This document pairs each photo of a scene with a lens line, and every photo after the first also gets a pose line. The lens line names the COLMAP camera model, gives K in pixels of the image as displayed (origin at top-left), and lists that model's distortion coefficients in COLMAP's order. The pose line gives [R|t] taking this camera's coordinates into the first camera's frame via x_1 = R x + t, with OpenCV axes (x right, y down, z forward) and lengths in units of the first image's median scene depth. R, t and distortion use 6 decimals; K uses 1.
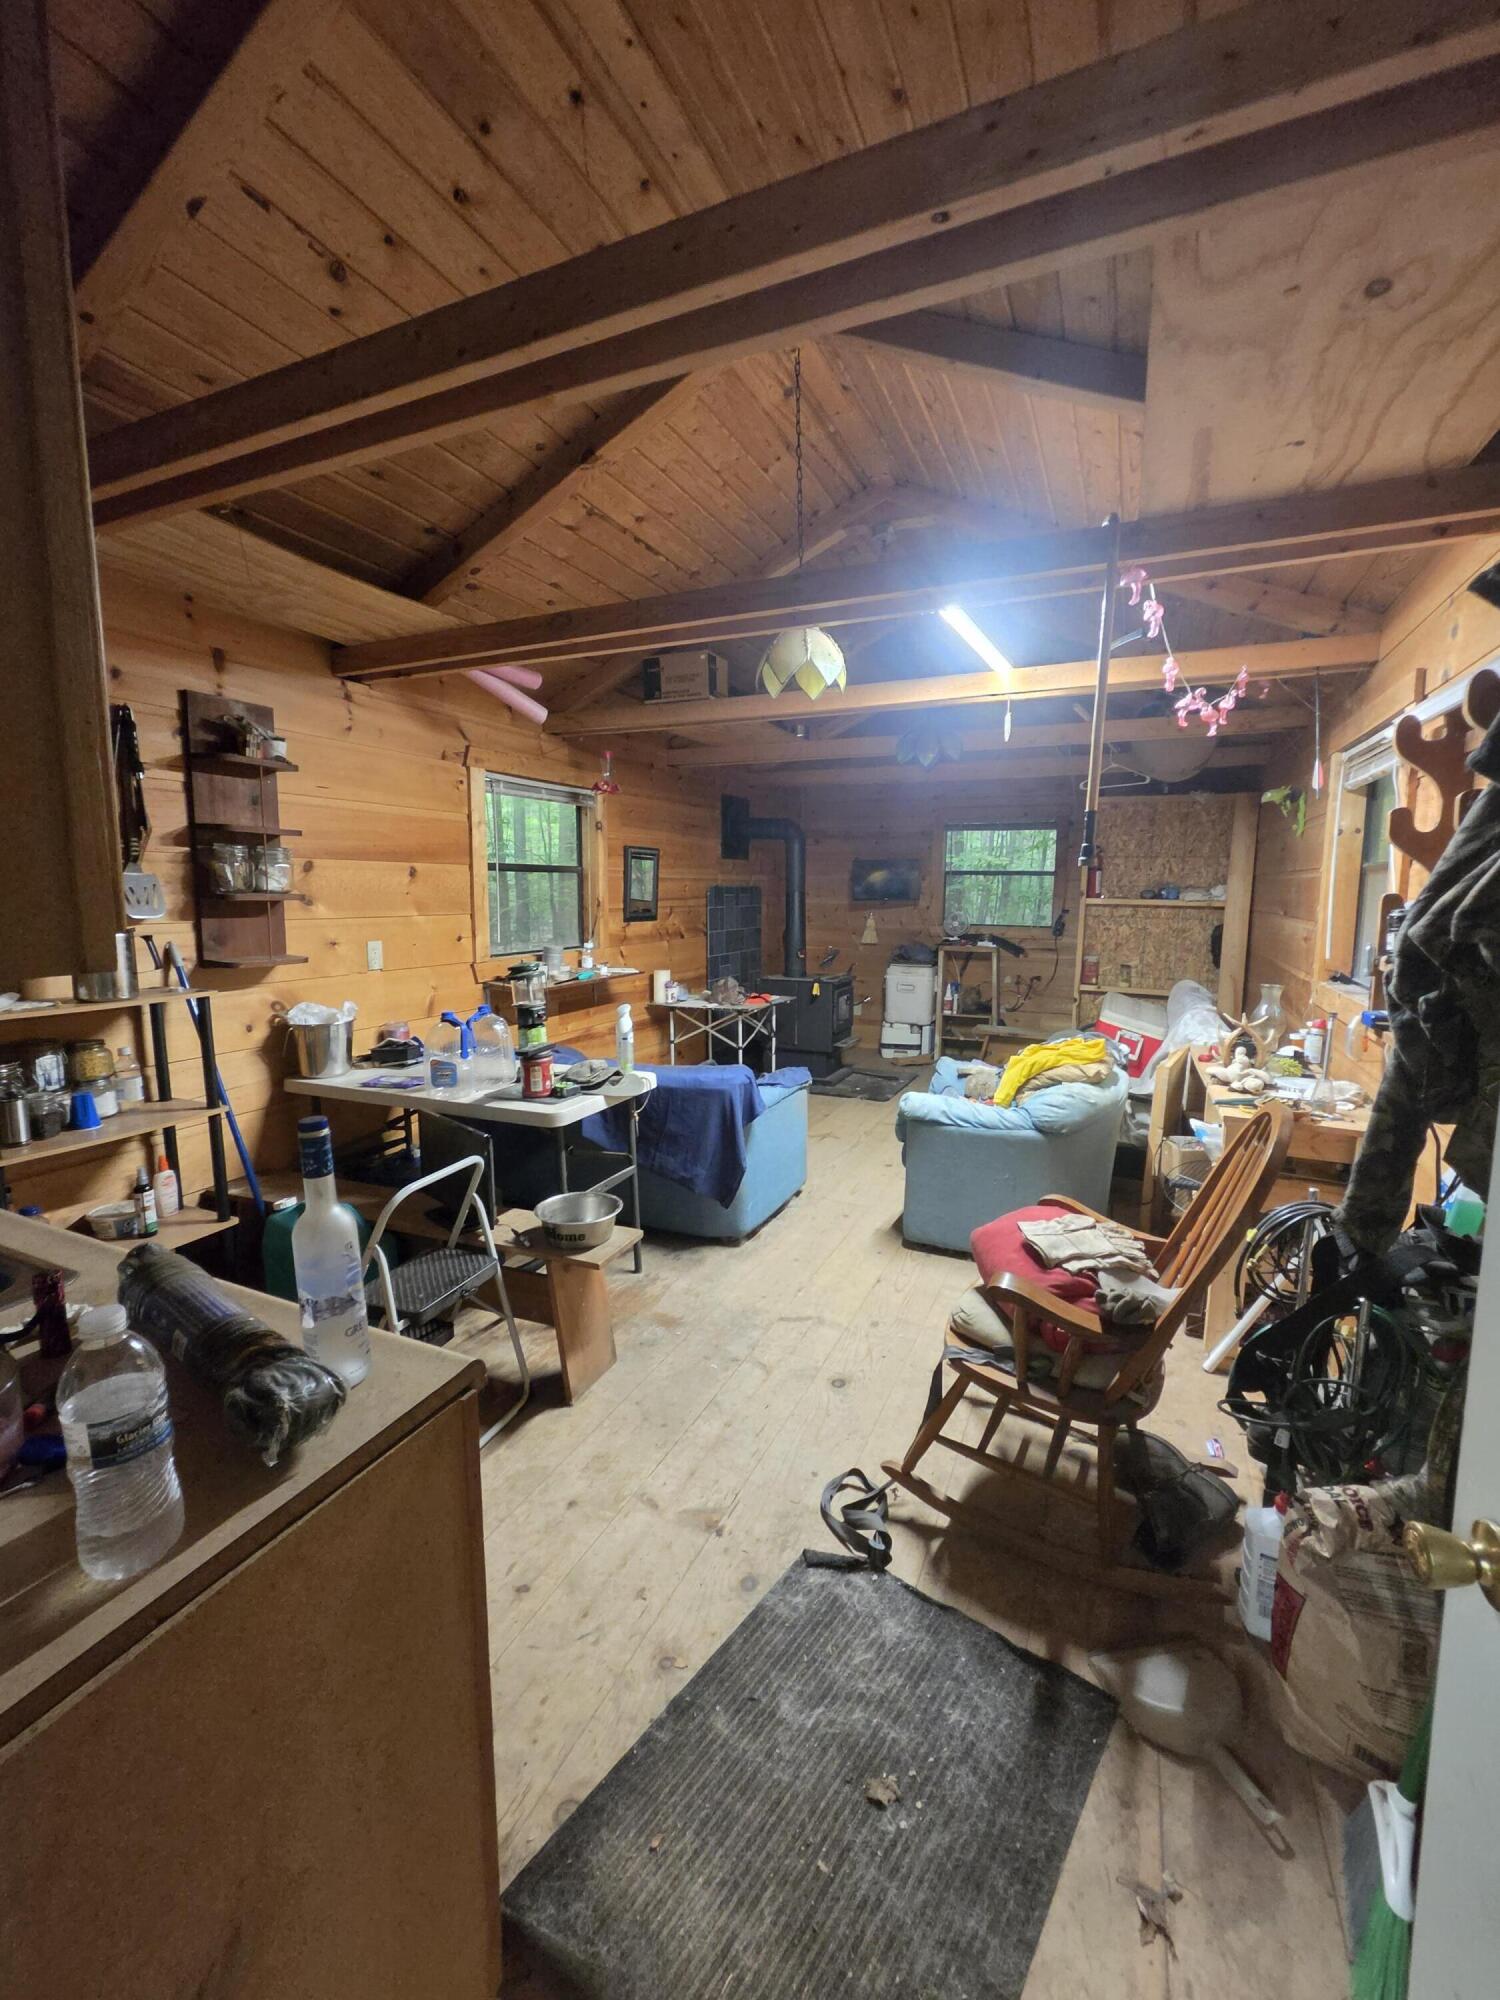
lens RADIAL K [[809.9, 0, 749.7], [0, 809.9, 975.8], [0, 0, 1]] dist [0.000219, 0.000015]
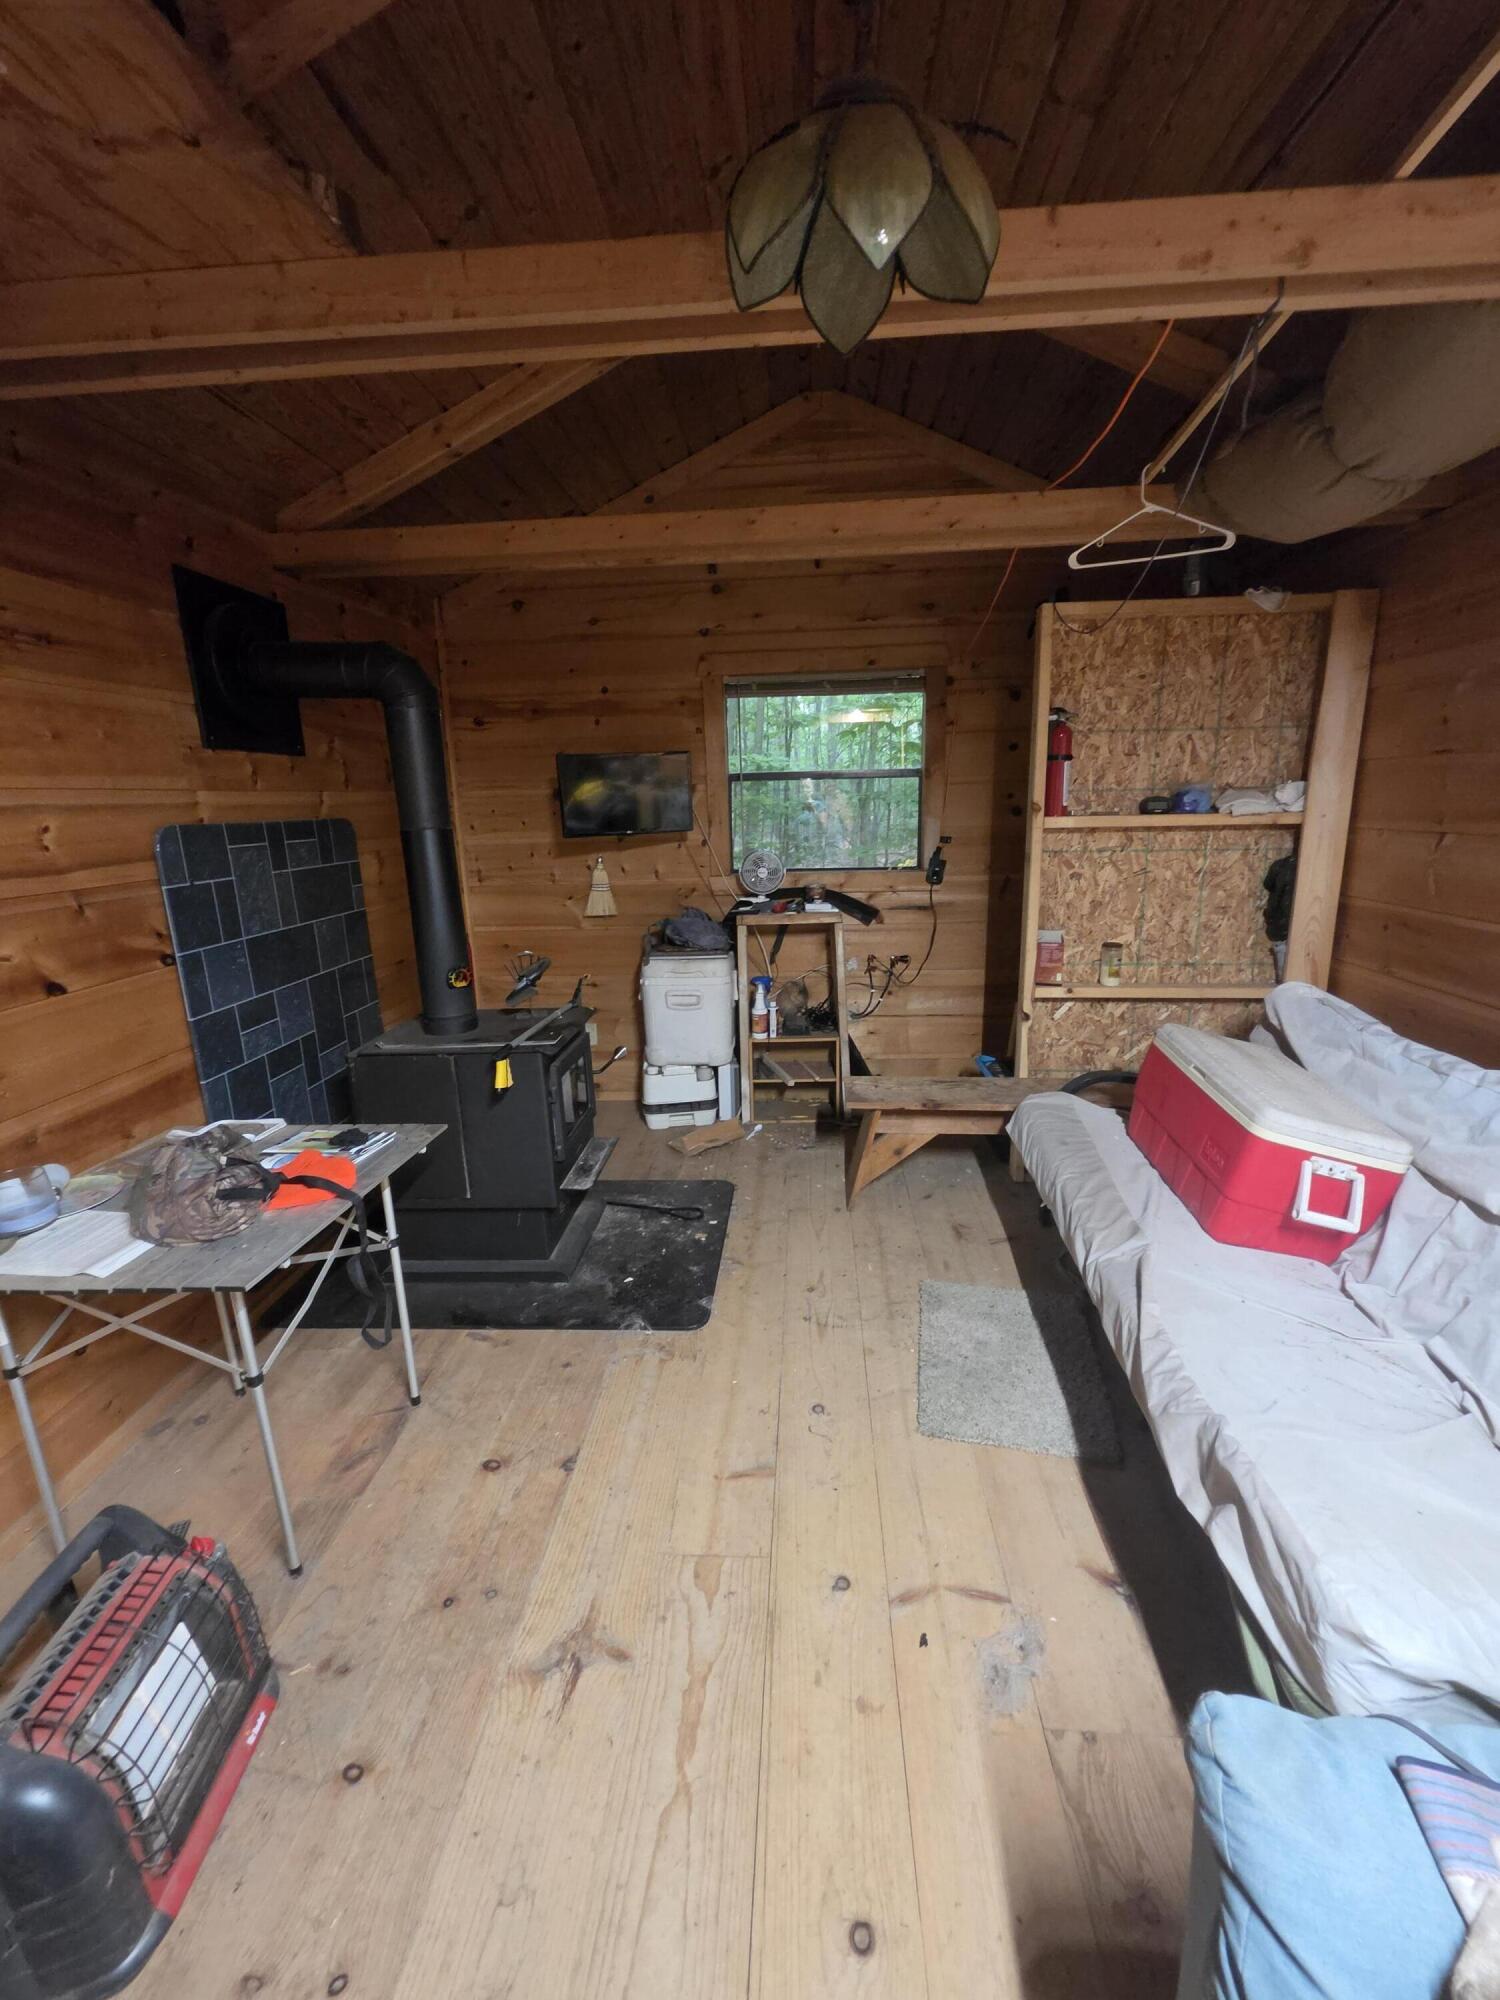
lens RADIAL K [[809.9, 0, 749.7], [0, 809.9, 975.8], [0, 0, 1]] dist [0.000219, 0.000015]
pose [[0.931786, -0.109487, 0.346104, 0.054208], [0.074838, 0.990889, 0.111978, -0.059140], [-0.355211, -0.078437, 0.931489, 0.511857]]
